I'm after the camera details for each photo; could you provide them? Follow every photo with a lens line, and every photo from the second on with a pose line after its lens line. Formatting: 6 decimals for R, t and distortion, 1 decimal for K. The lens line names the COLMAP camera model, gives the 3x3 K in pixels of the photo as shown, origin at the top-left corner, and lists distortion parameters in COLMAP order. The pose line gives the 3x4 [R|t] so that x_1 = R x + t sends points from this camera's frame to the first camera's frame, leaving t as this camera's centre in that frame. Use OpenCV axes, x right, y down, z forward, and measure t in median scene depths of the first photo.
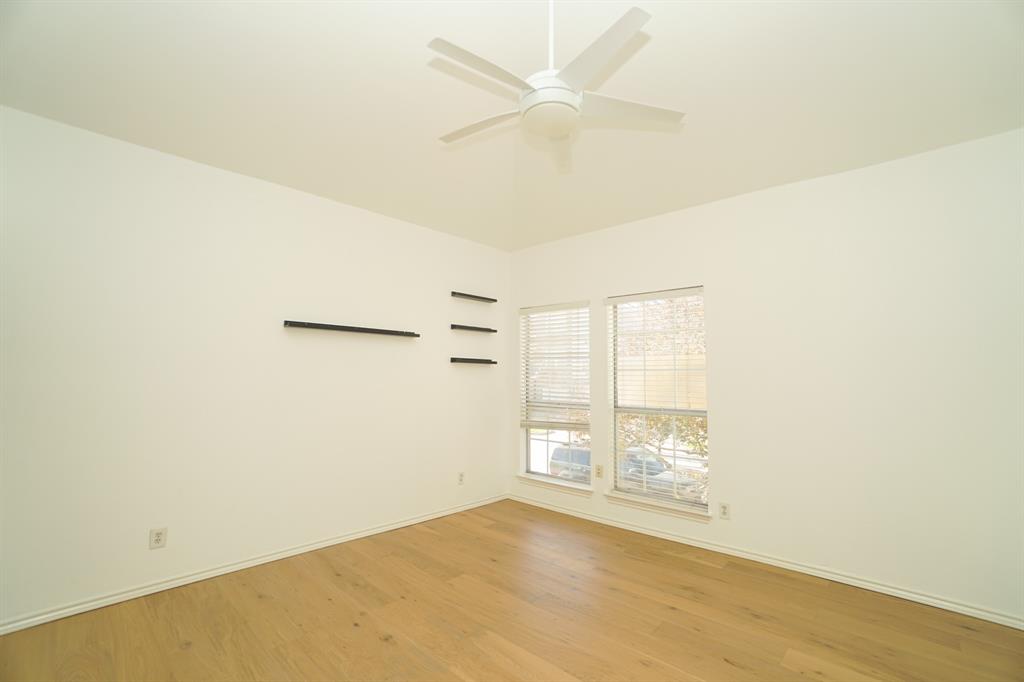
lens RADIAL K [[450.9, 0, 512.0], [0, 450.9, 341.0], [0, 0, 1]] dist [-0.066554, 0.025515]
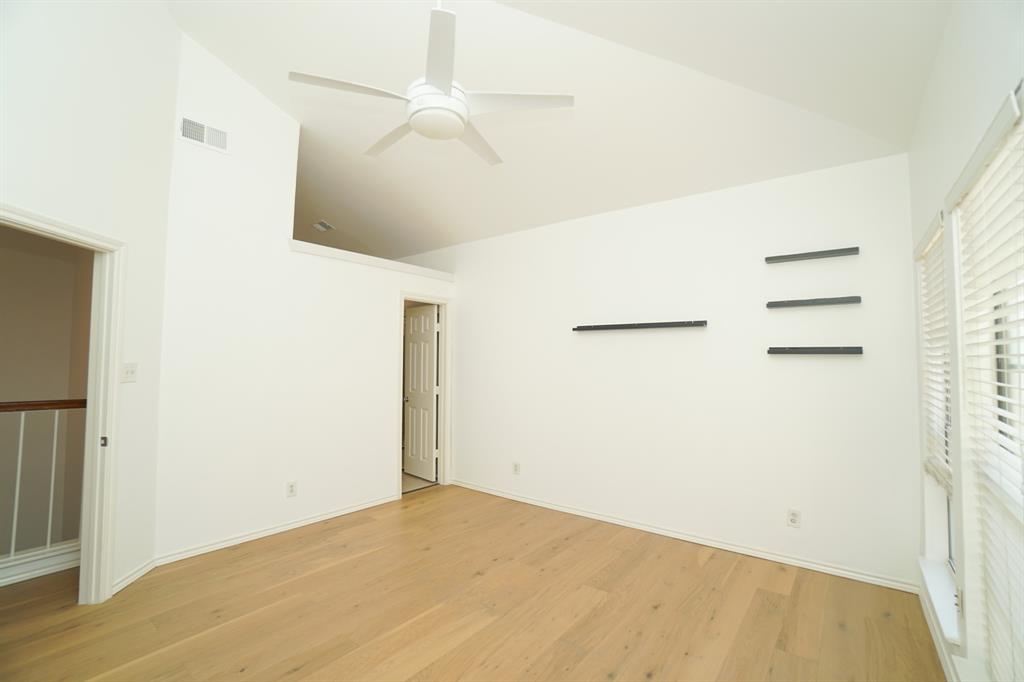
lens RADIAL K [[450.9, 0, 512.0], [0, 450.9, 341.0], [0, 0, 1]] dist [-0.066554, 0.025515]
pose [[0.092620, -0.049723, -0.994459, 0.799081], [0.068802, 0.996685, -0.043426, 0.043039], [0.993322, -0.064399, 0.095734, 0.763664]]
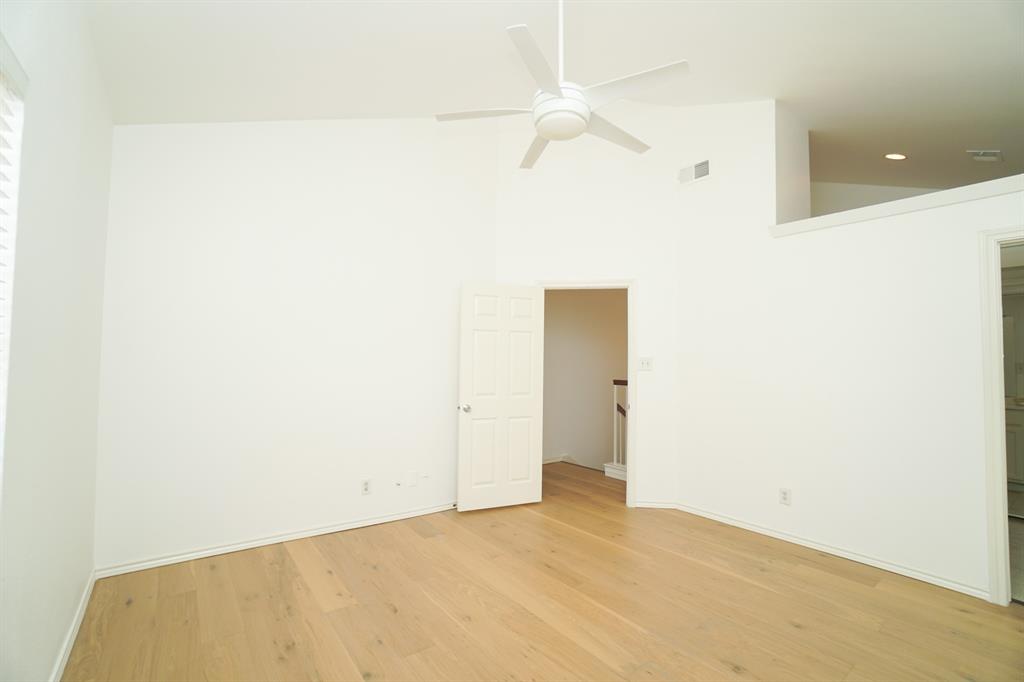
lens RADIAL K [[450.9, 0, 512.0], [0, 450.9, 341.0], [0, 0, 1]] dist [-0.066554, 0.025515]
pose [[-0.987064, -0.010320, 0.159996, 0.015517], [-0.029216, 0.992796, -0.116202, 0.115287], [-0.157645, -0.119373, -0.980254, 1.491403]]
